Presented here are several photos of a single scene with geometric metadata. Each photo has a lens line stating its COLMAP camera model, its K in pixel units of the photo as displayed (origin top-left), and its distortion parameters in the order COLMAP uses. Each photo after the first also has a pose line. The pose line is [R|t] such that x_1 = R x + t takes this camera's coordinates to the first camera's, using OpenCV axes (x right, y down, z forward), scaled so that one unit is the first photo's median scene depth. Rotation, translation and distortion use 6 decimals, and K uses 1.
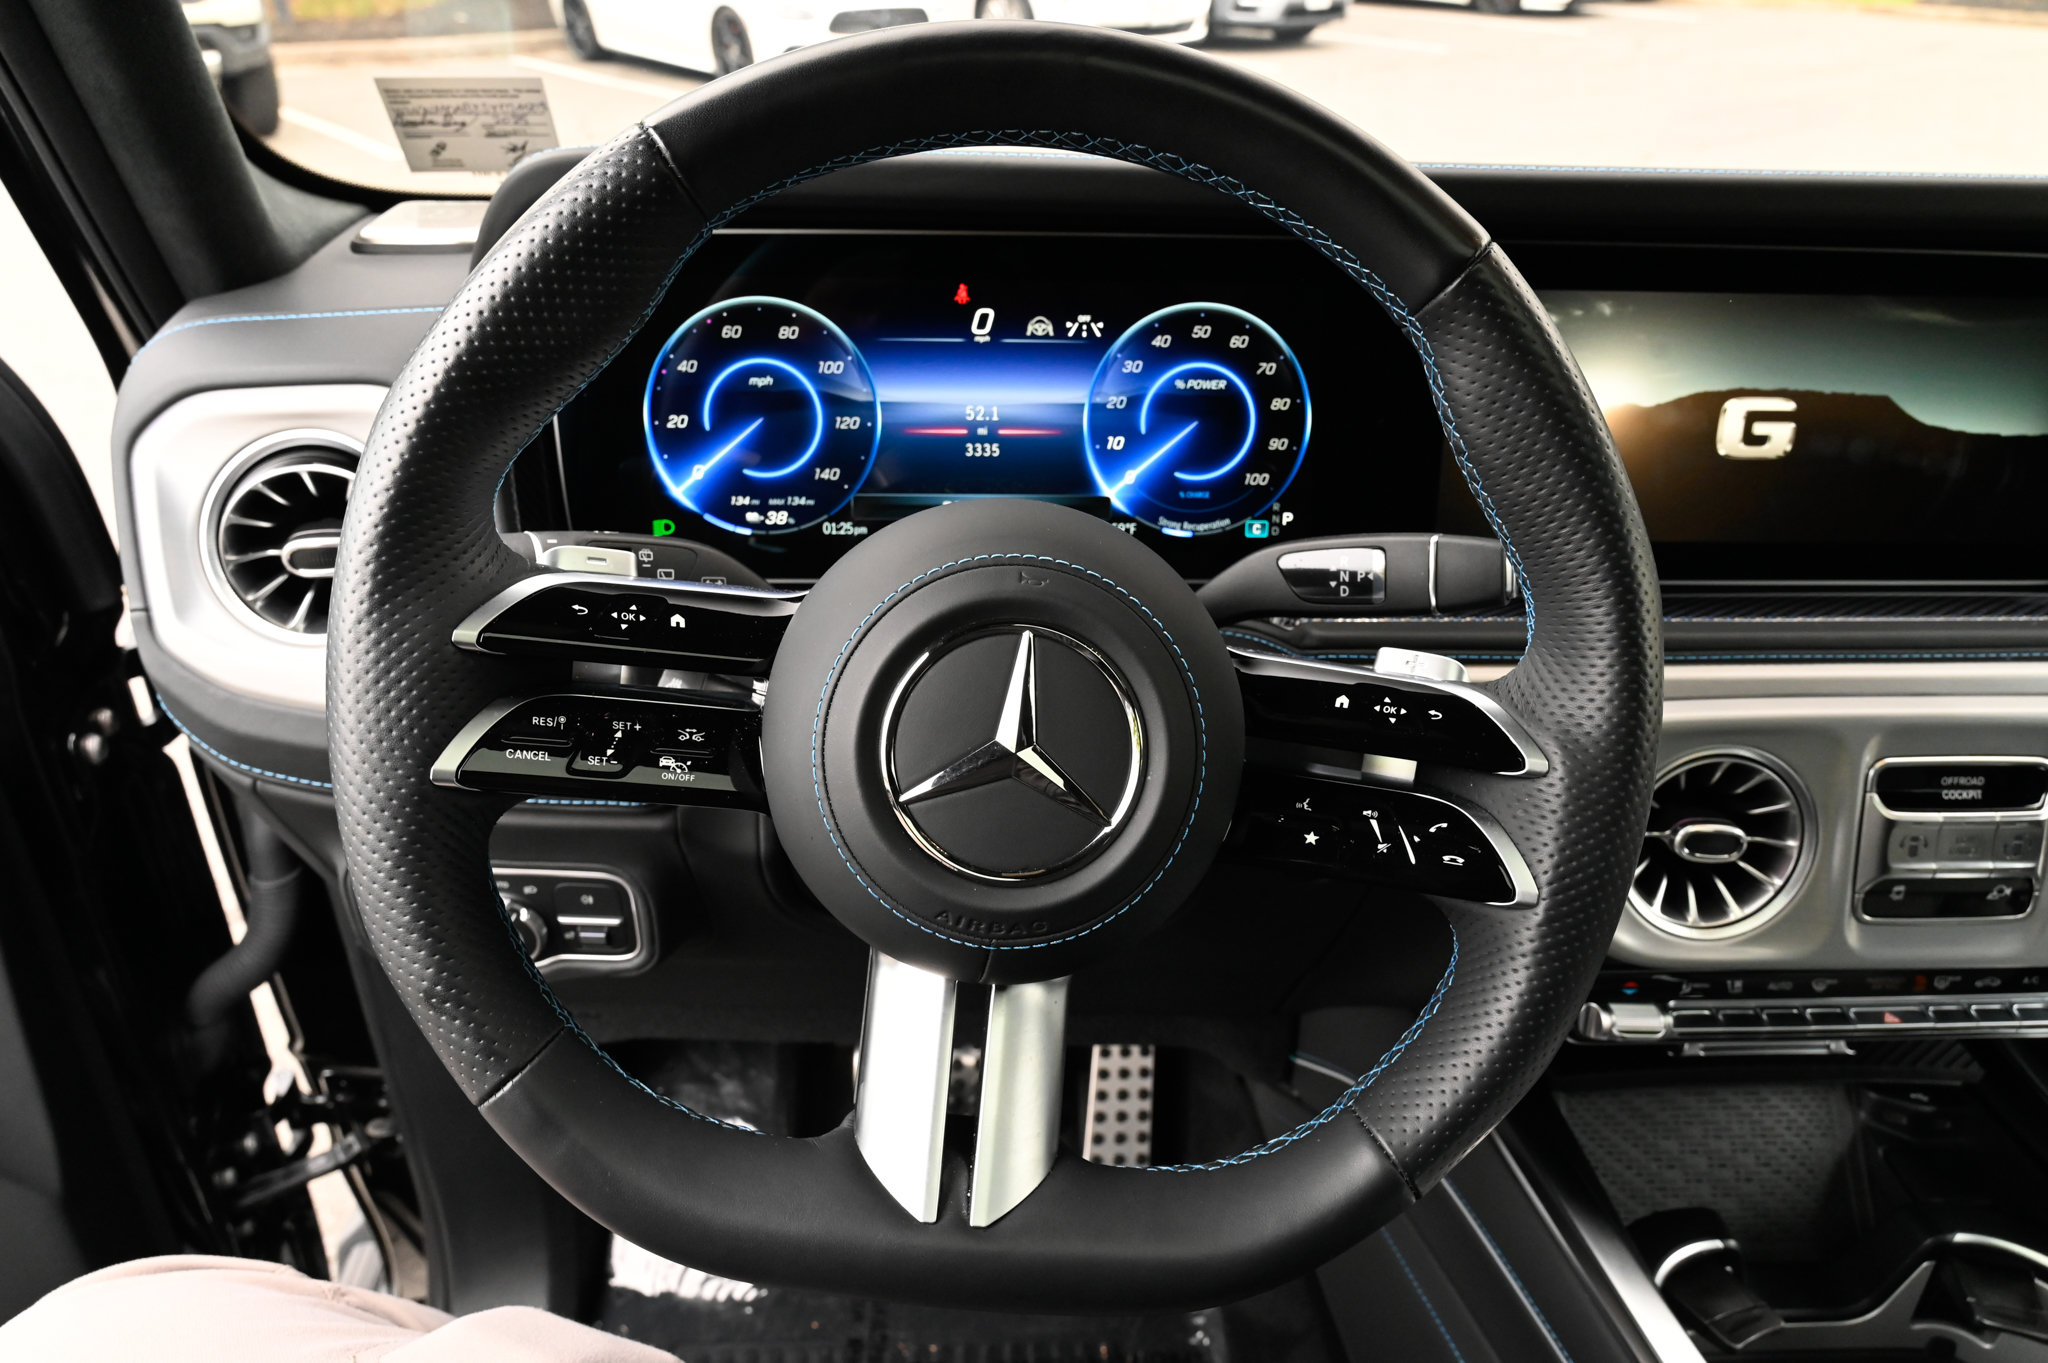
lens RADIAL K [[1372.8, 0, 1016.1], [0, 1372.8, 673.5], [0, 0, 1]] dist [-0.007909, -0.002080]
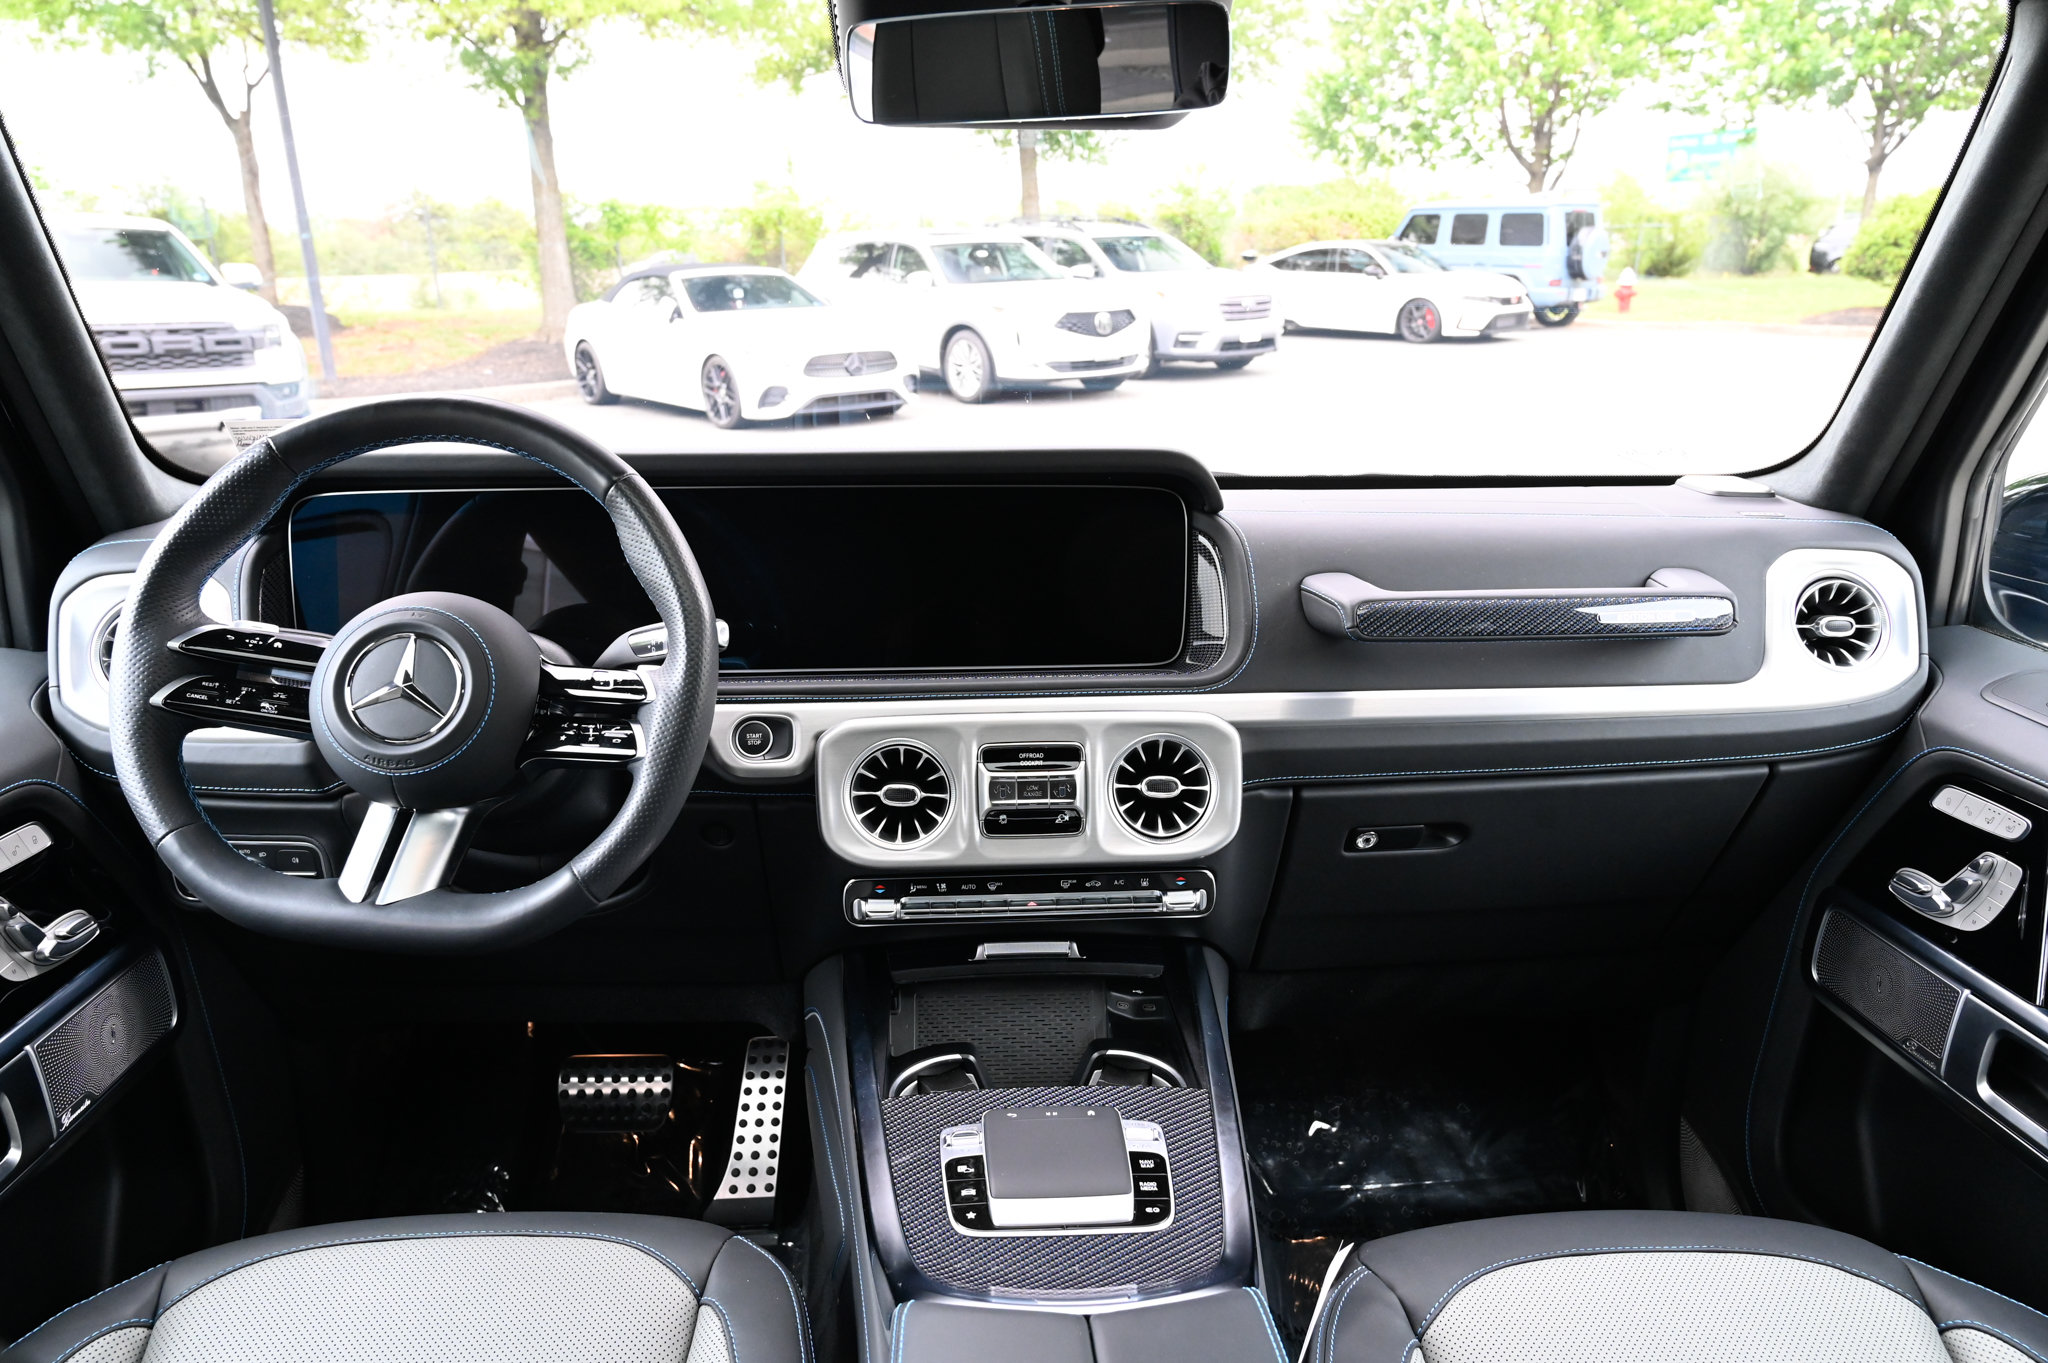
lens RADIAL K [[1372.8, 0, 1016.1], [0, 1372.8, 673.5], [0, 0, 1]] dist [-0.007909, -0.002080]
pose [[0.999595, -0.027455, -0.007491, 0.639580], [0.025177, 0.975843, -0.217019, 0.343534], [0.013268, 0.216742, 0.976139, -0.758396]]
